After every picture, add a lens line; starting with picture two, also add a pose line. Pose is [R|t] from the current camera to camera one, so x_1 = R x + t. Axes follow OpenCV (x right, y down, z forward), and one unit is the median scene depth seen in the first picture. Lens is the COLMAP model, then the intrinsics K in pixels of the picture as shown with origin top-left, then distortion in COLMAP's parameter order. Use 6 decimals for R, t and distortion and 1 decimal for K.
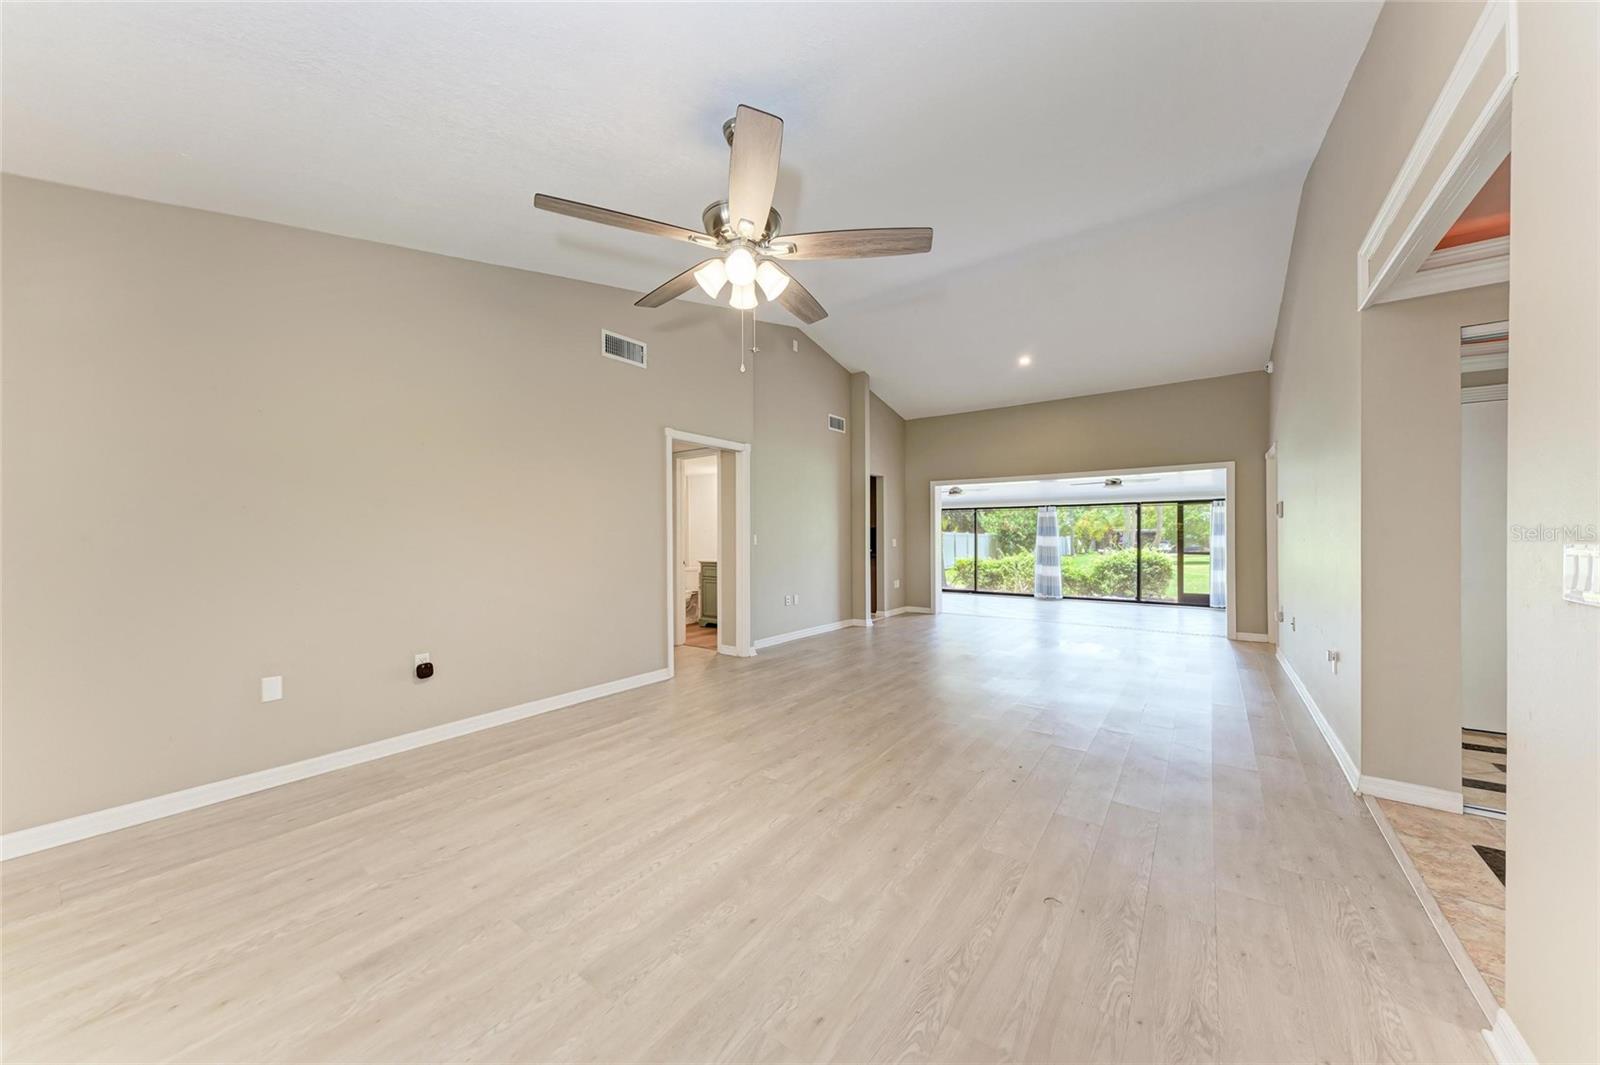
lens RADIAL K [[550.1, 0, 807.6], [0, 550.1, 543.4], [0, 0, 1]] dist [0.012728, -0.003152]
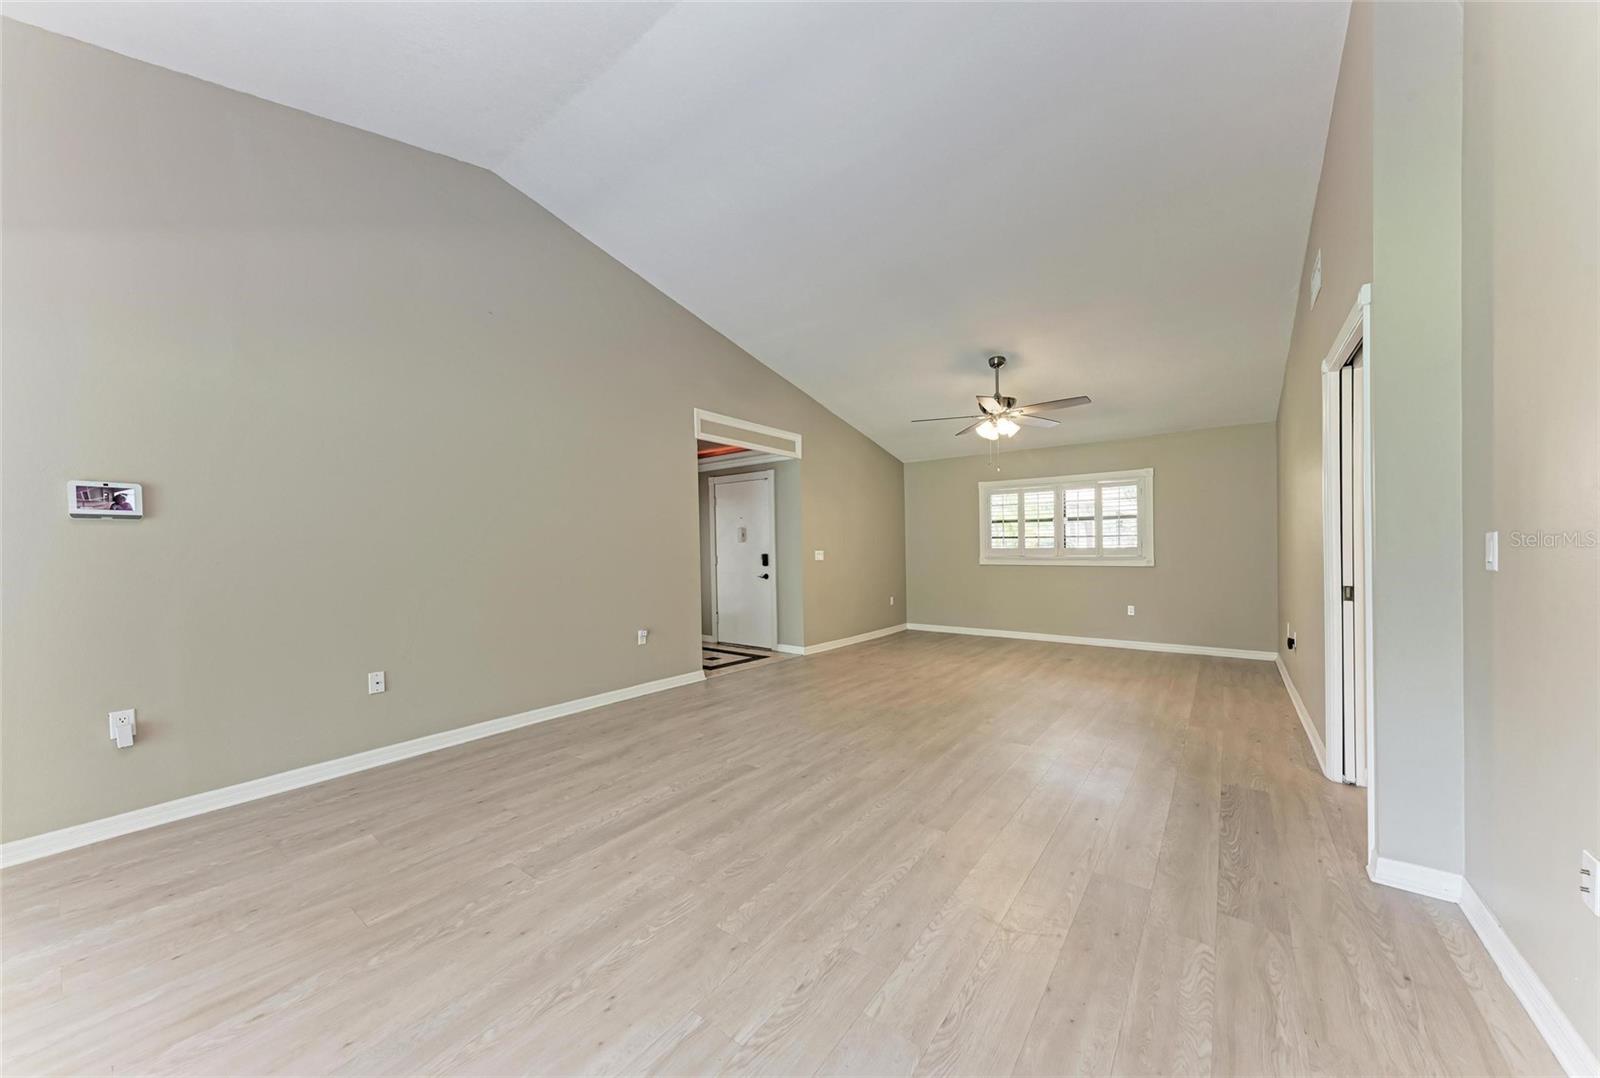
lens RADIAL K [[550.1, 0, 803.4], [0, 550.1, 555.6], [0, 0, 1]] dist [0.012728, -0.003152]
pose [[-0.999604, 0.015421, 0.023525, 0.167184], [0.015948, 0.999623, 0.022365, -0.010986], [-0.023172, 0.022732, -0.999473, 0.873293]]
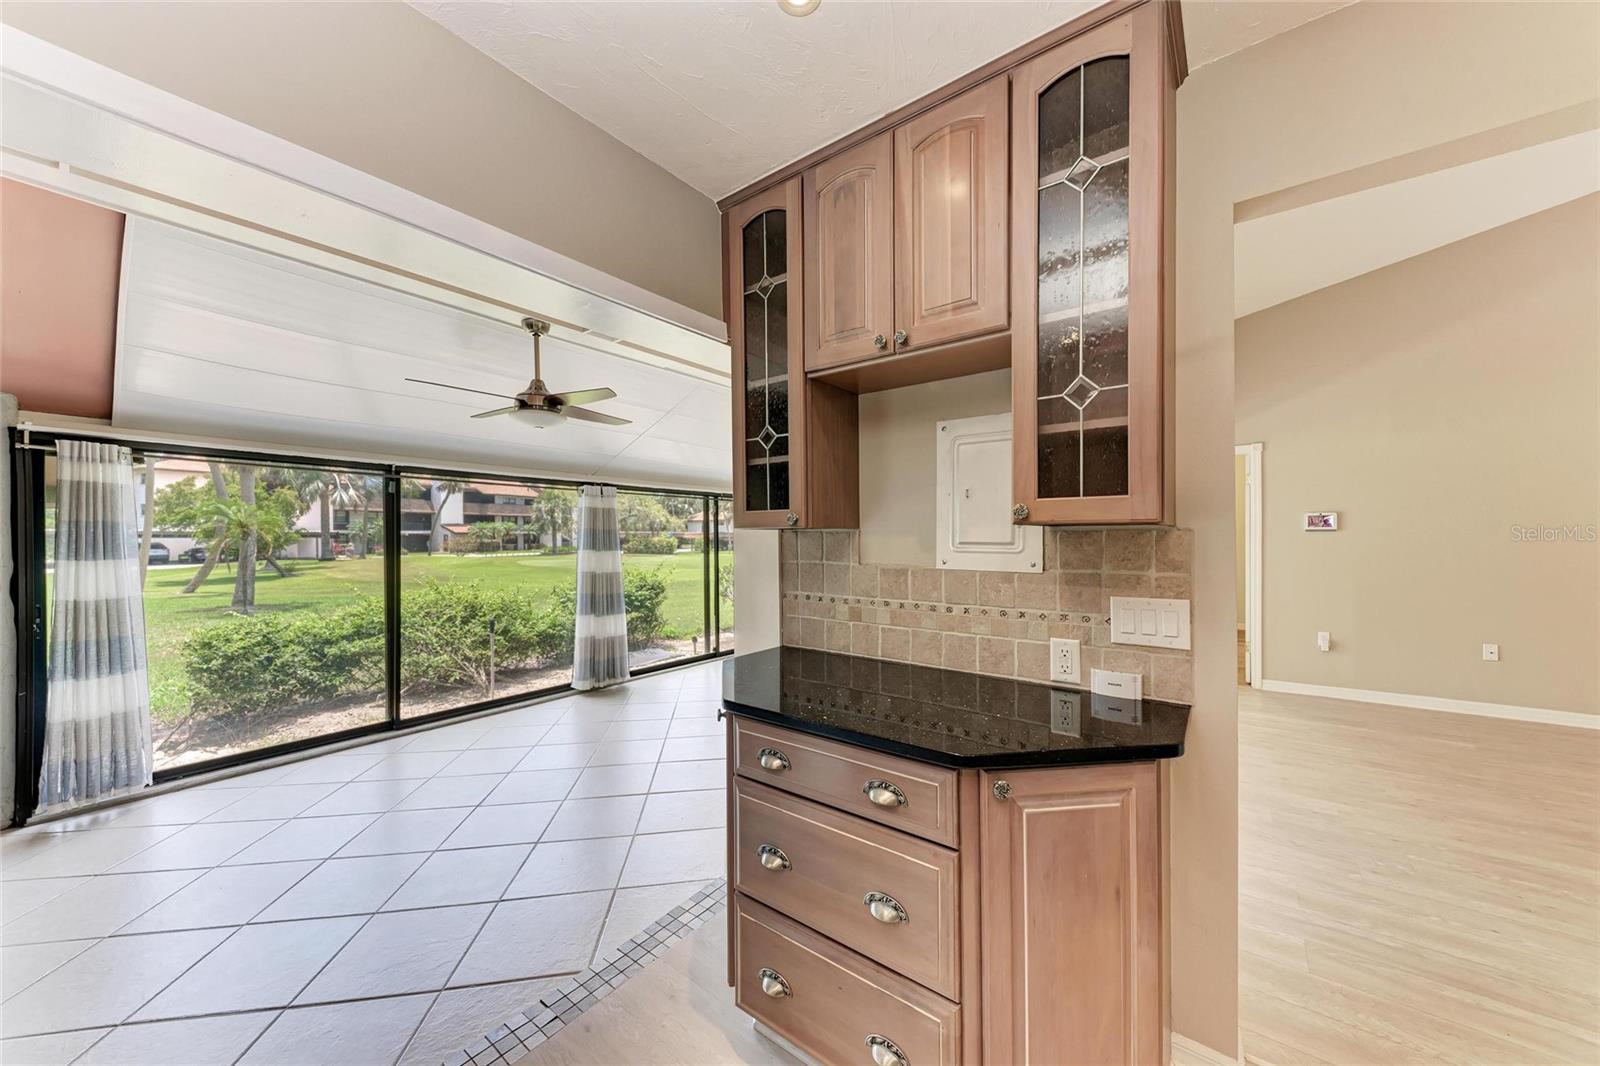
lens RADIAL K [[567.2, 0, 816.4], [0, 567.2, 538.3], [0, 0, 1]] dist [0.008757, -0.001915]
pose [[0.026534, 0.002033, 0.999646, -0.038525], [0.012548, 0.999918, -0.002366, -0.026185], [-0.999569, 0.012607, 0.026506, 1.070738]]
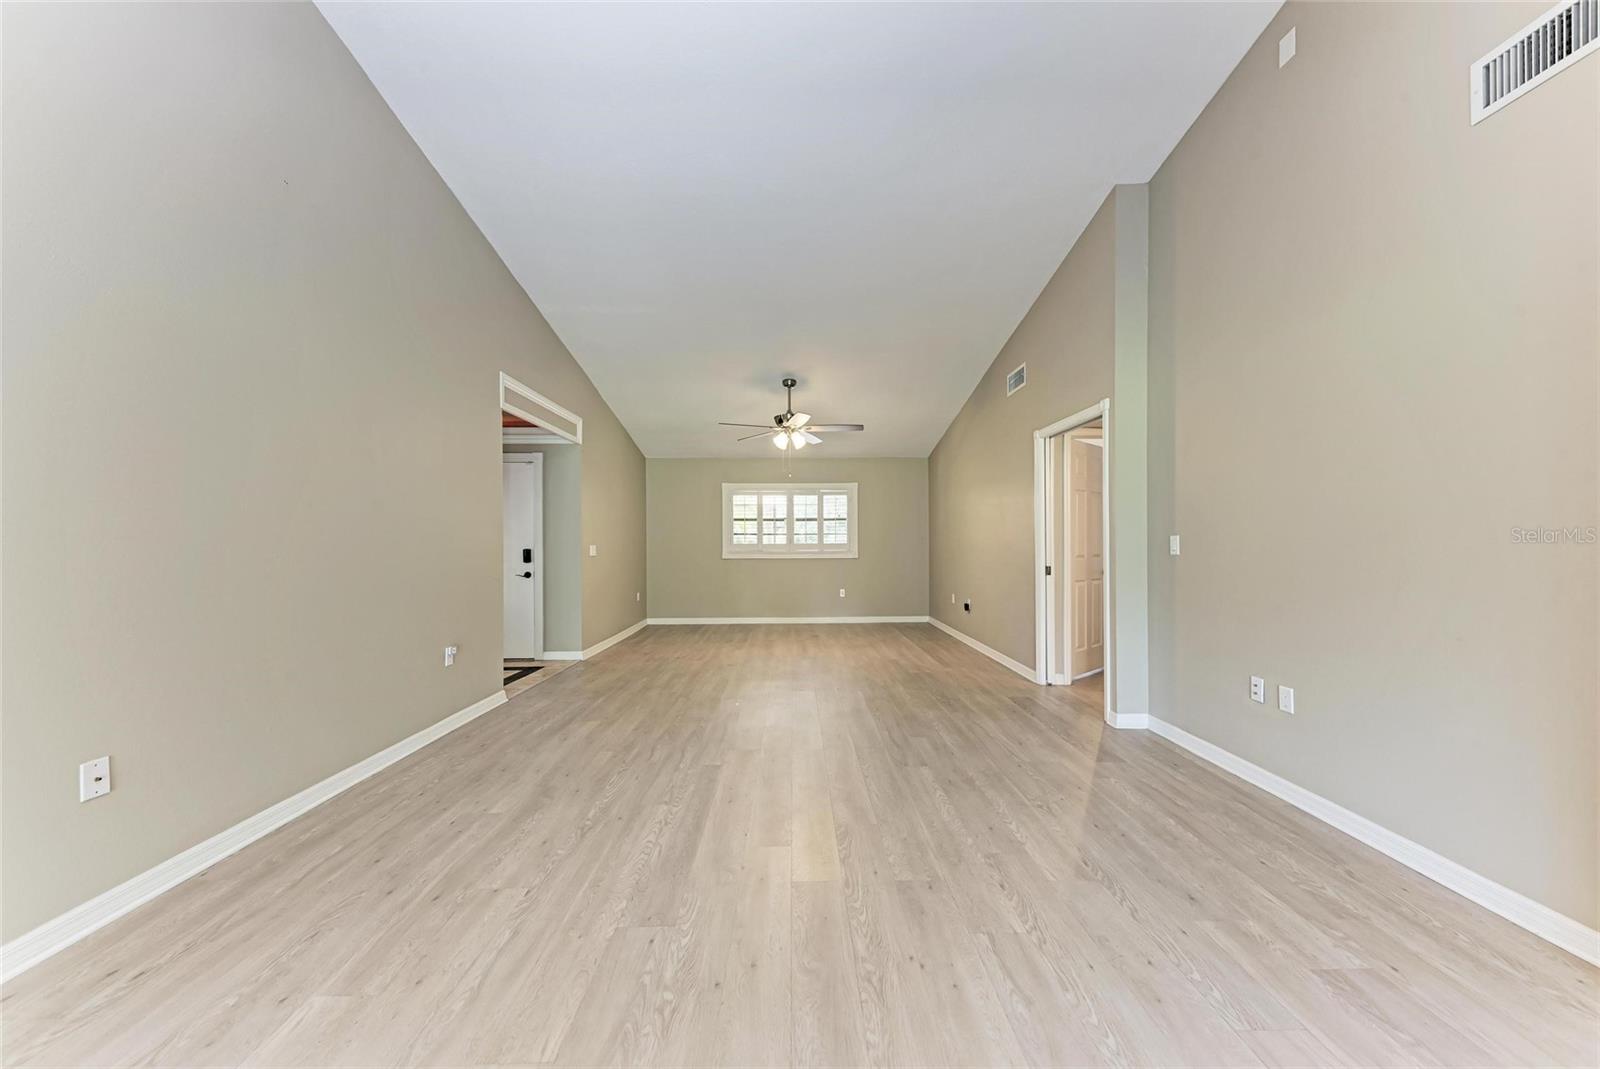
lens RADIAL K [[550.1, 0, 796.5], [0, 550.1, 544.2], [0, 0, 1]] dist [0.012728, -0.003152]
pose [[-0.804852, 0.010412, -0.593385, 0.369042], [0.002146, 0.999891, 0.014633, -0.011092], [0.593472, 0.010504, -0.804786, 0.830030]]
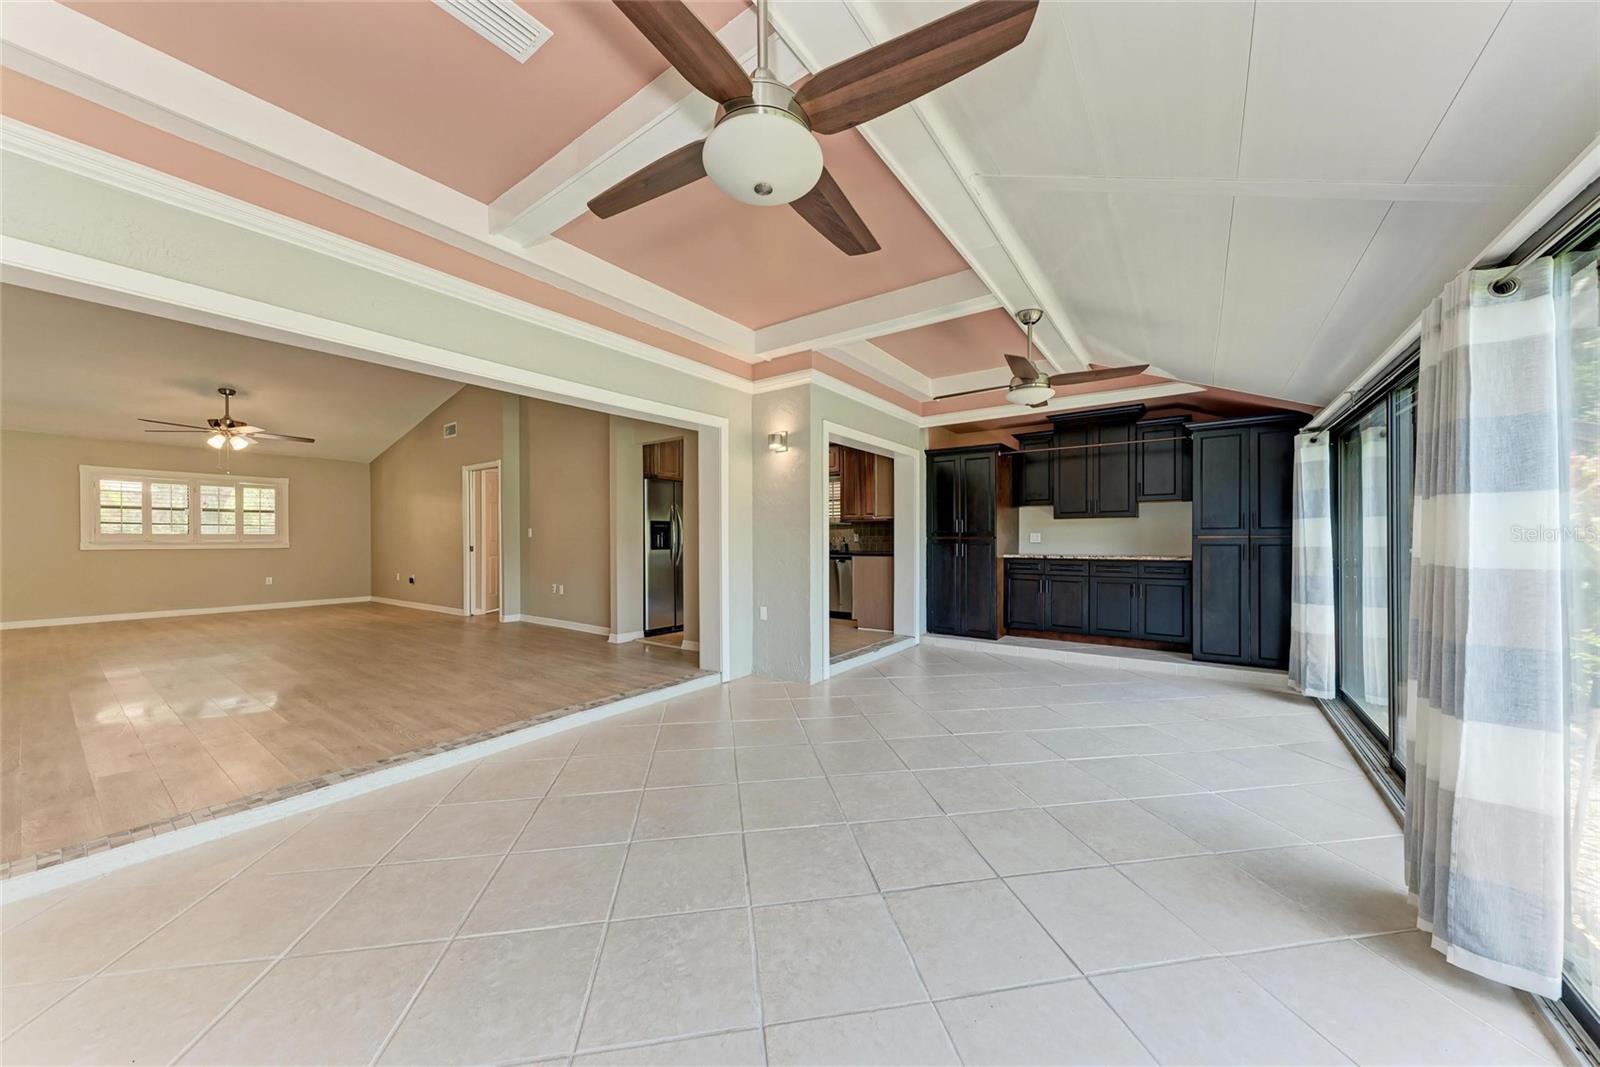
lens RADIAL K [[550.1, 0, 812.9], [0, 550.1, 543.4], [0, 0, 1]] dist [0.012728, -0.003152]
pose [[0.010165, 0.013337, -0.999859, 0.767091], [-0.006821, 0.999889, 0.013268, -0.002188], [0.999925, 0.006685, 0.010255, 1.095109]]
